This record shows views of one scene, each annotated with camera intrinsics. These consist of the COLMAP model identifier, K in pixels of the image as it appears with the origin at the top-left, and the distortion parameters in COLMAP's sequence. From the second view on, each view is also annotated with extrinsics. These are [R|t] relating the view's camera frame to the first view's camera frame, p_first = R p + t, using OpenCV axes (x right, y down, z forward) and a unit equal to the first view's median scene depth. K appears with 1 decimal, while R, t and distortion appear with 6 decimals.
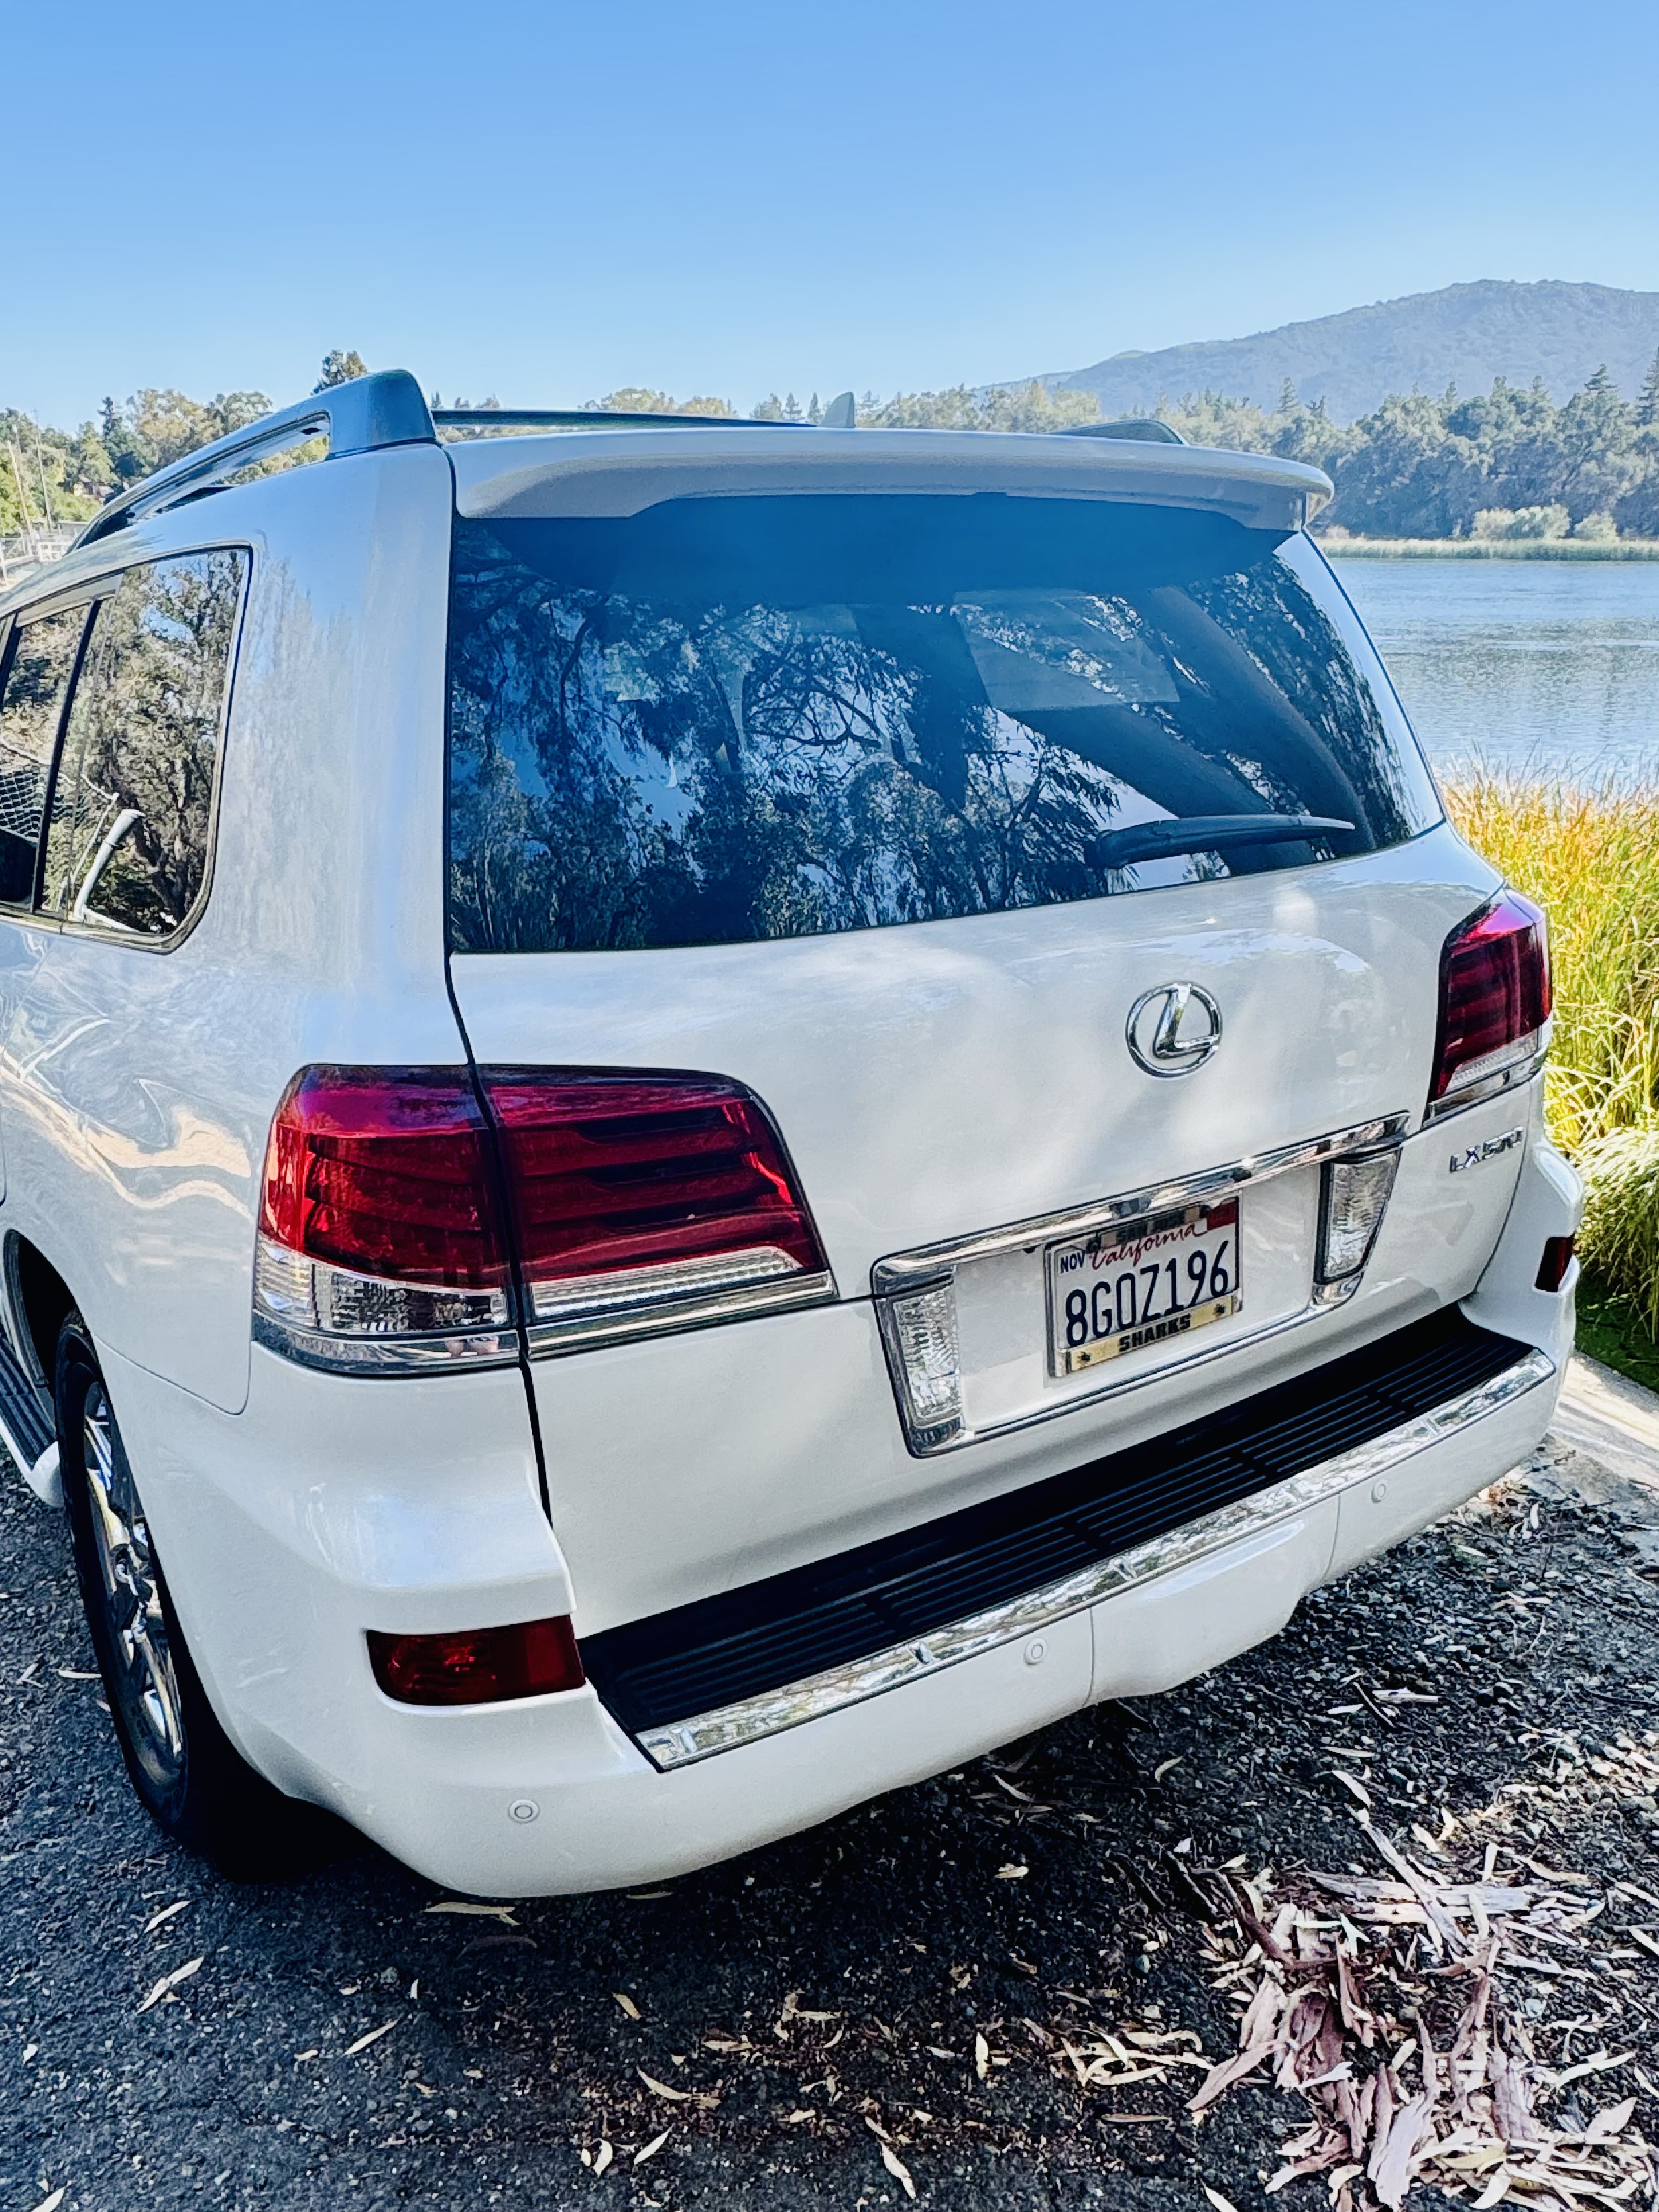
lens RADIAL K [[1698.7, 0, 919.4], [0, 1698.7, 1150.9], [0, 0, 1]] dist [-0.004992, 0.006788]
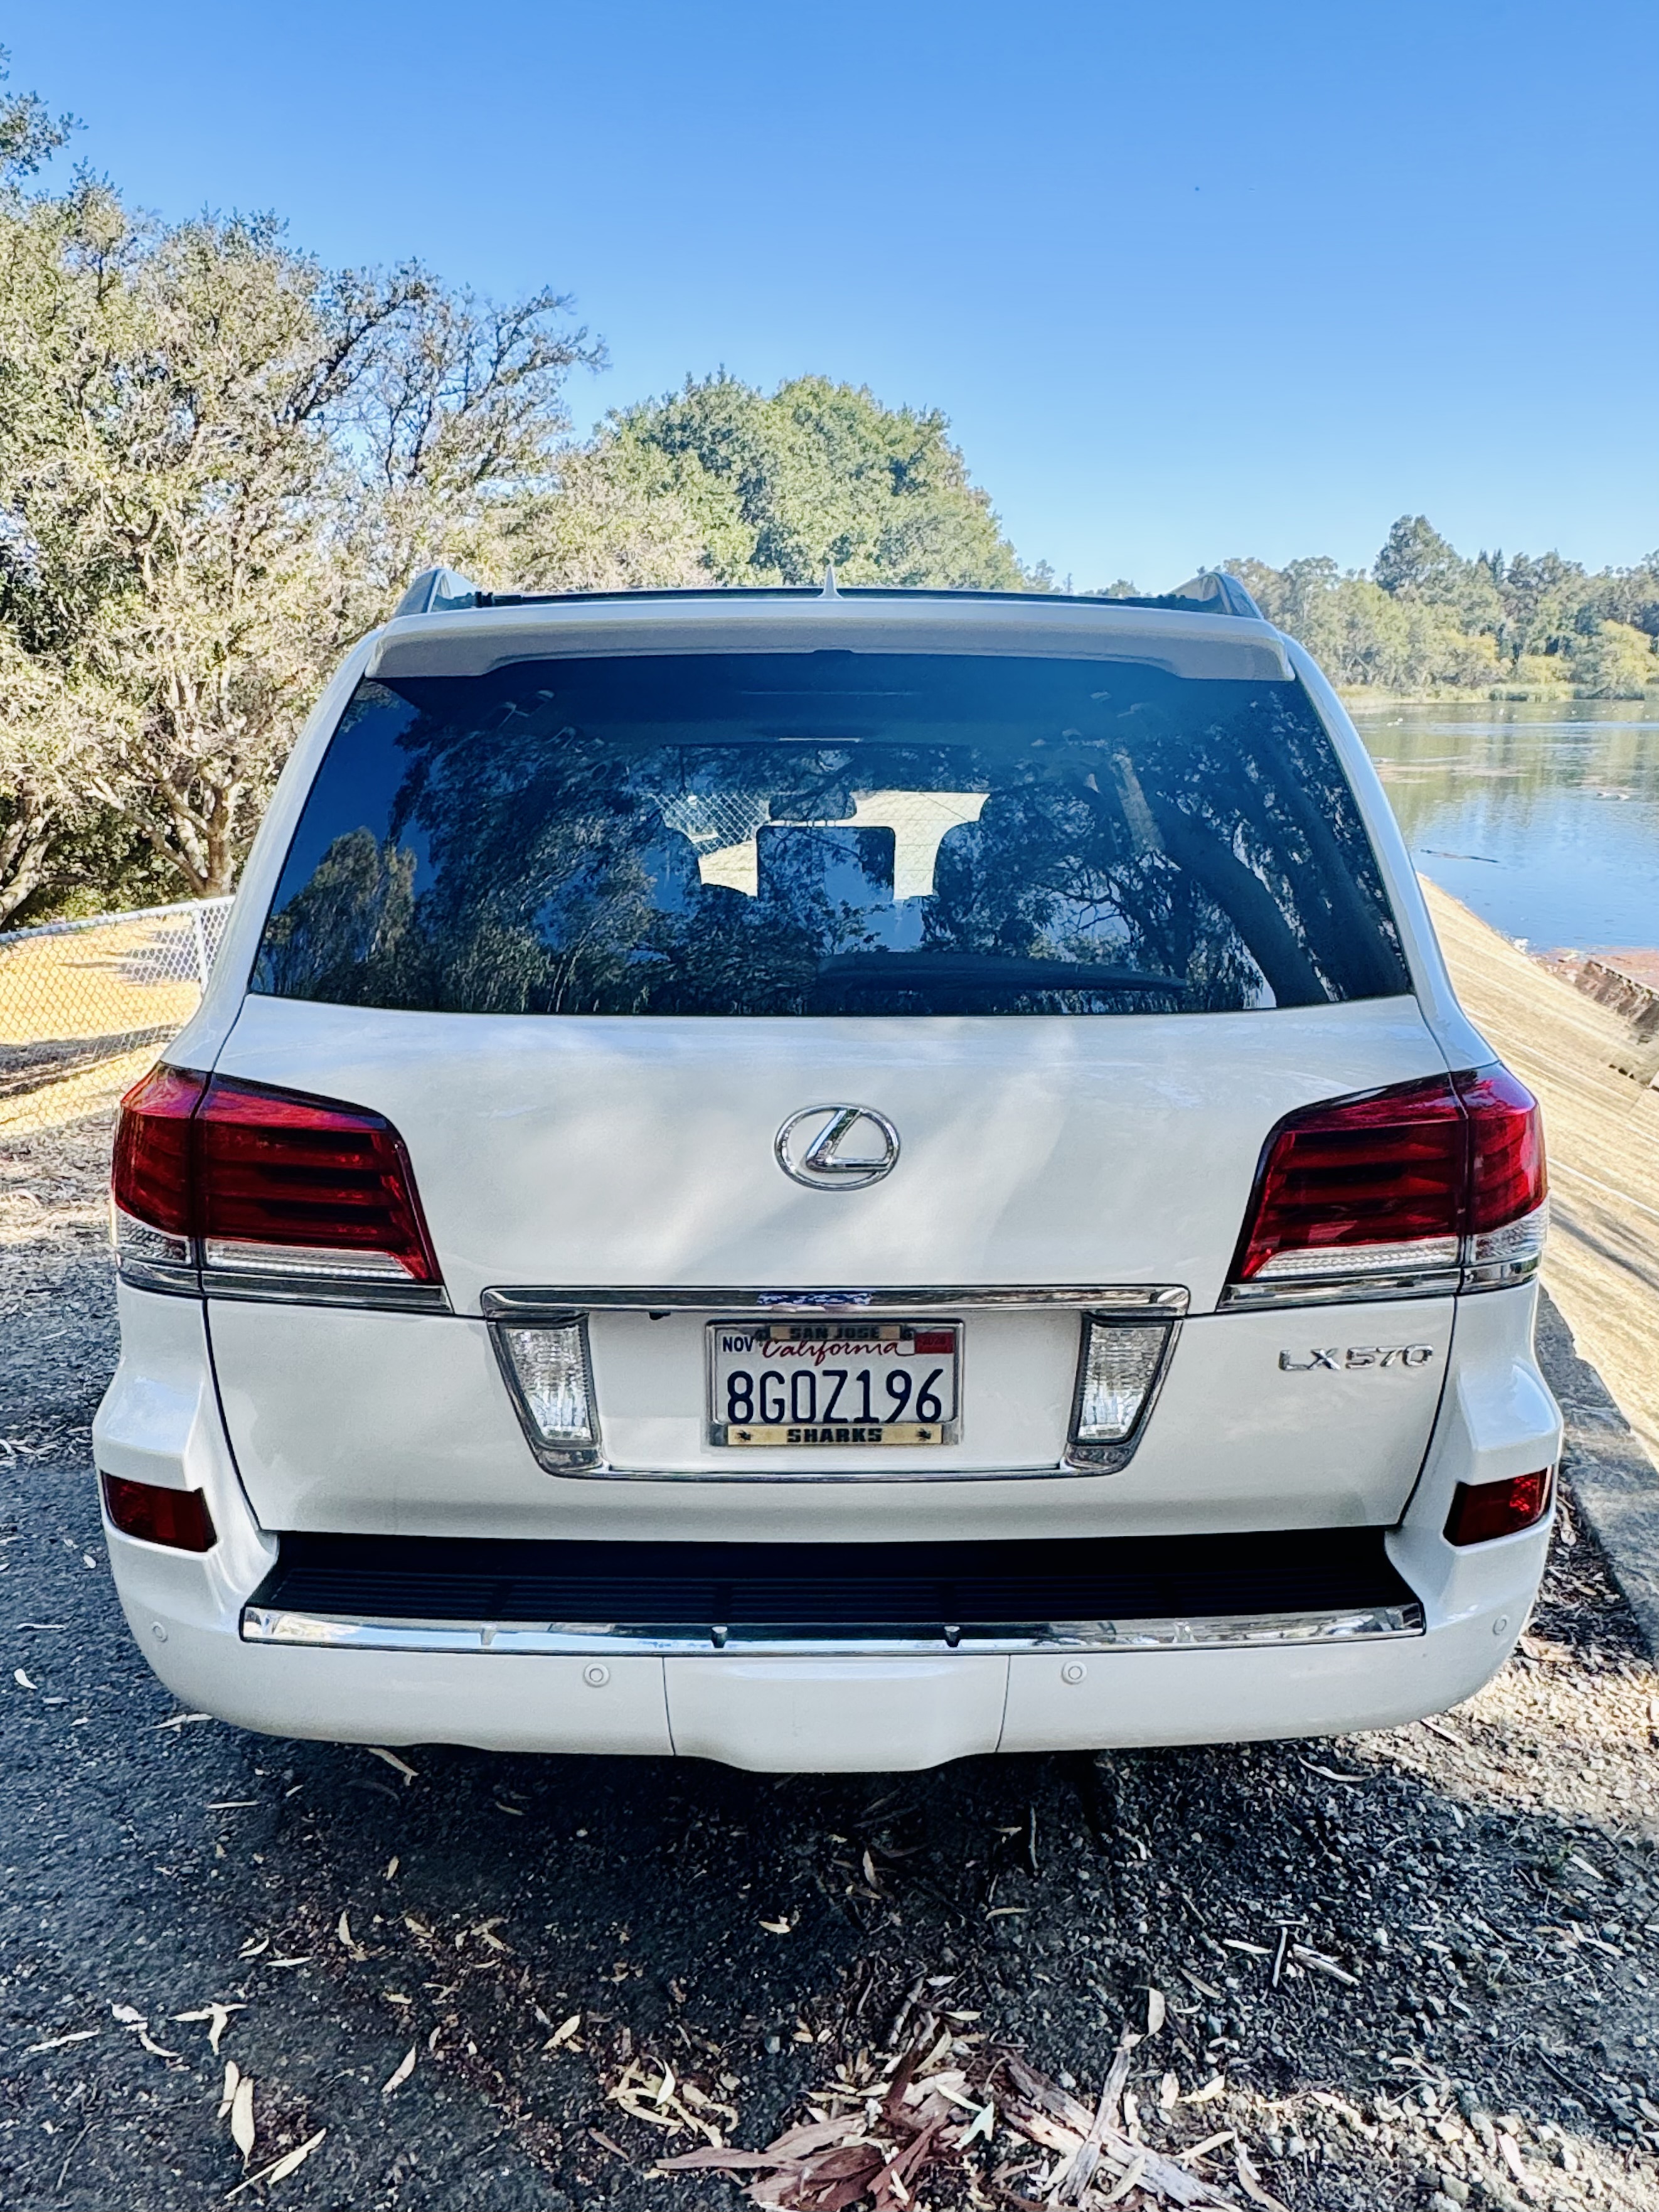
lens RADIAL K [[1603.4, 0, 859.1], [0, 1603.4, 1161.0], [0, 0, 1]] dist [-0.000243, -0.000856]
pose [[0.815780, 0.160775, -0.555567, 0.663591], [-0.192758, 0.981246, 0.000920, -0.061264], [0.545296, 0.106339, 0.831471, 0.171510]]
